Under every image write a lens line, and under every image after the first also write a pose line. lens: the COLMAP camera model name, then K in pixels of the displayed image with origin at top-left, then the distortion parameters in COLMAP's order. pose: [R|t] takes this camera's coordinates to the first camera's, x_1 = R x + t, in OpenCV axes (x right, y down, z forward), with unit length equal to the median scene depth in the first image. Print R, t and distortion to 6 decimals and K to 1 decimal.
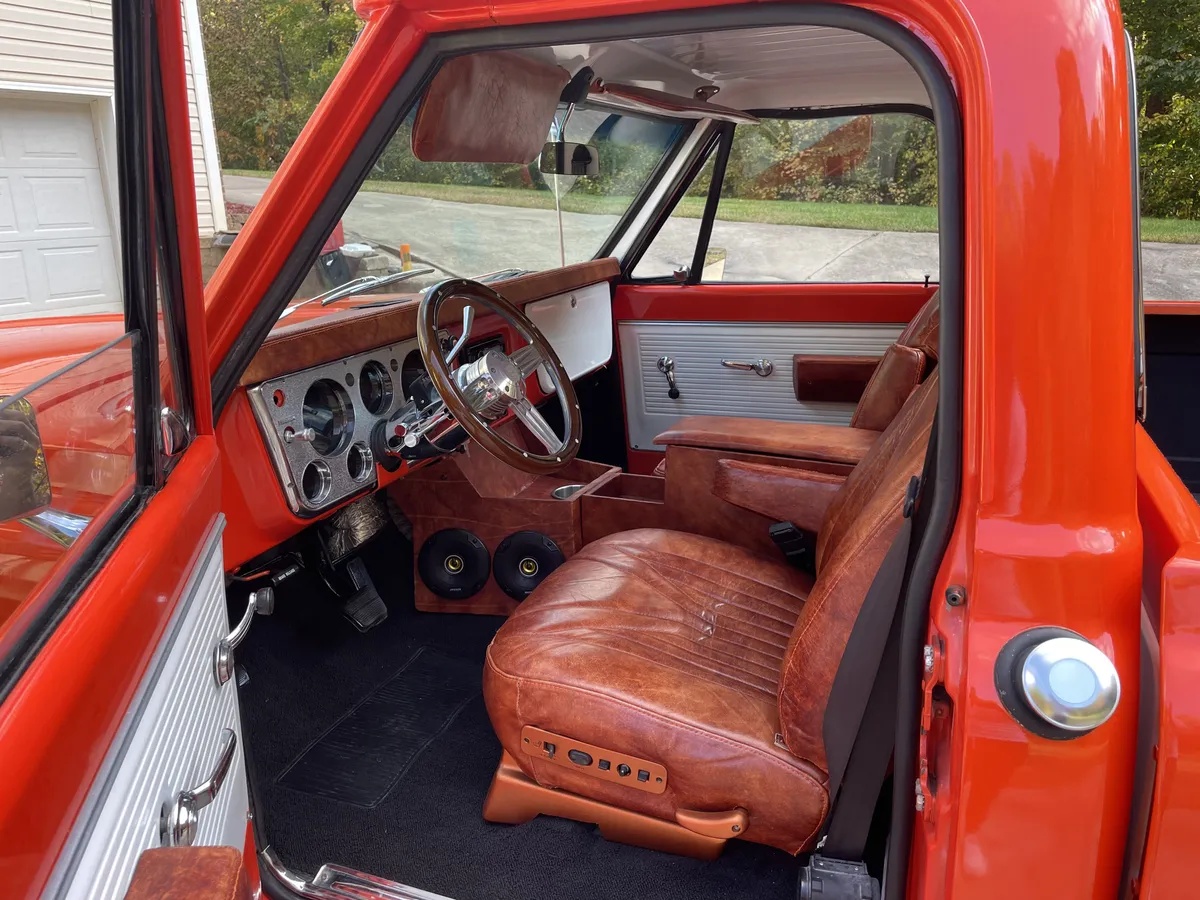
lens RADIAL K [[902.2, 0, 604.8], [0, 902.2, 448.0], [0, 0, 1]] dist [0.093610, -0.119715]
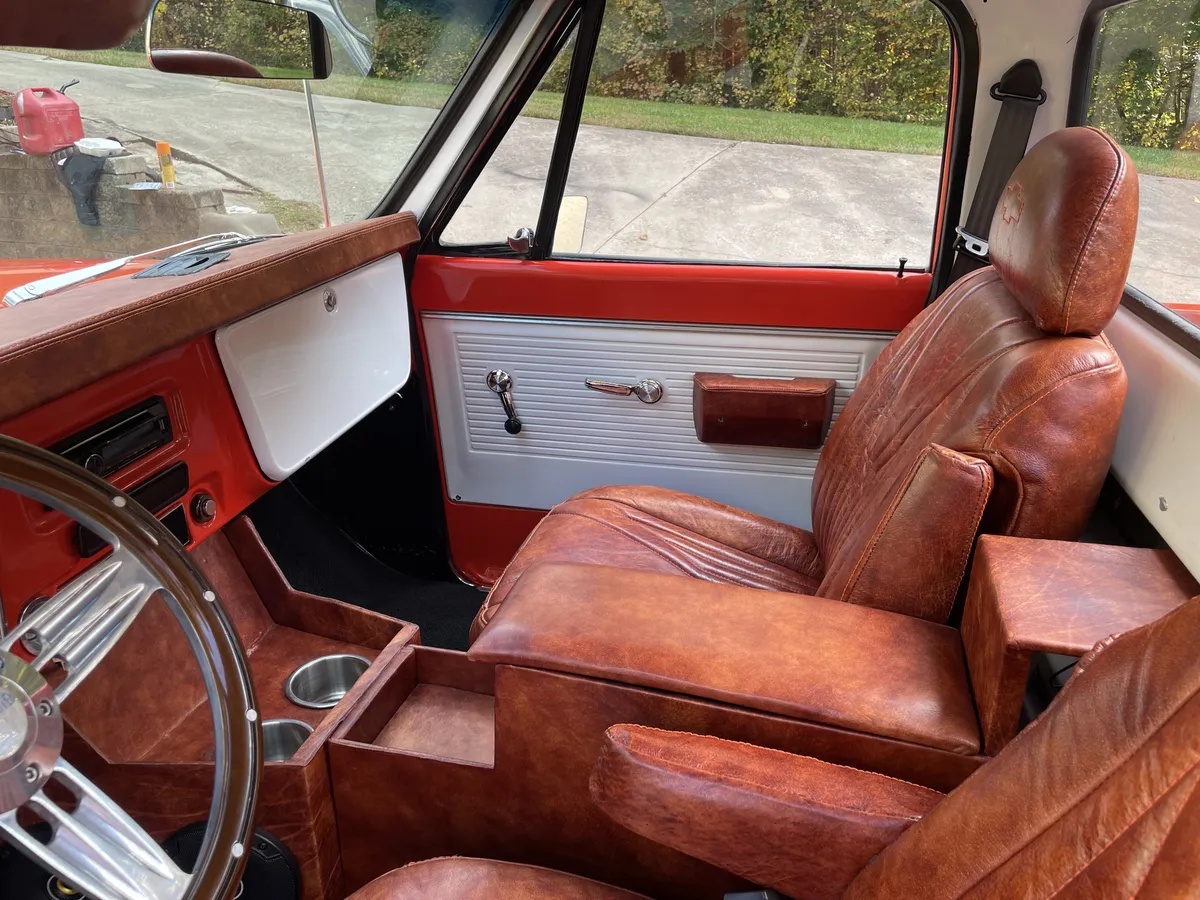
lens RADIAL K [[887.7, 0, 600.0], [0, 887.7, 450.0], [0, 0, 1]] dist [0.054324, -0.001913]
pose [[0.985841, -0.030161, 0.164947, 0.011299], [0.010921, 0.993151, 0.116327, -0.040919], [-0.167326, -0.112878, 0.979419, 0.126643]]
